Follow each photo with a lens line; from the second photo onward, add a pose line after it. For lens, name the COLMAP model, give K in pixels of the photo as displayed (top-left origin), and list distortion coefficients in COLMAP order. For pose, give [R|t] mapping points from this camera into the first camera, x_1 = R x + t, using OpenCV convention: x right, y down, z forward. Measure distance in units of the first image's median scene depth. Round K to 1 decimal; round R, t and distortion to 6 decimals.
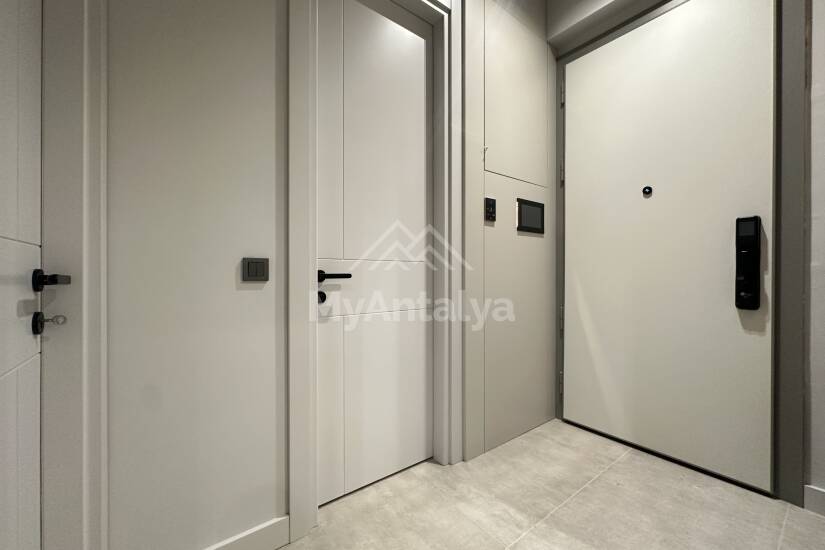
lens RADIAL K [[330.3, 0, 410.9], [0, 330.3, 274.4], [0, 0, 1]] dist [-0.001820, 0.000277]
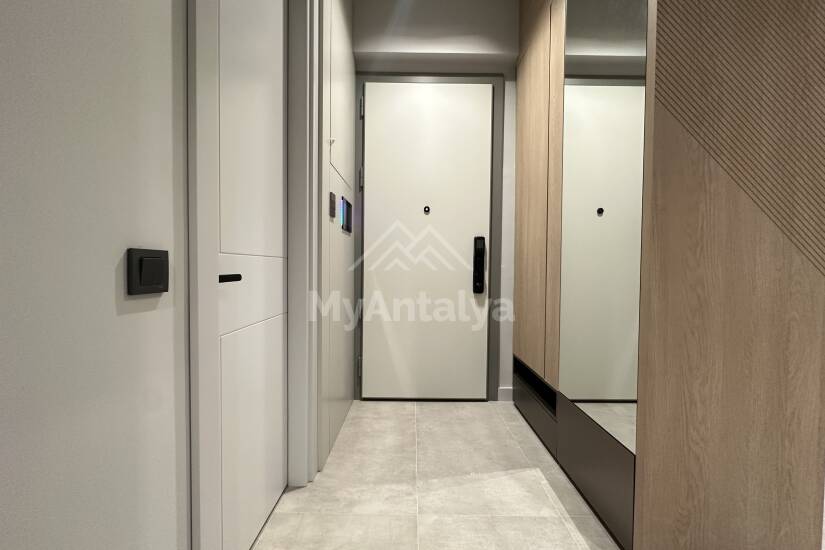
lens RADIAL K [[330.3, 0, 412.6], [0, 330.3, 277.5], [0, 0, 1]] dist [-0.001820, 0.000277]
pose [[0.601133, -0.018619, 0.798932, -0.485280], [-0.009633, 0.999487, 0.030540, -0.019324], [-0.799091, -0.026055, 0.600645, 0.276980]]
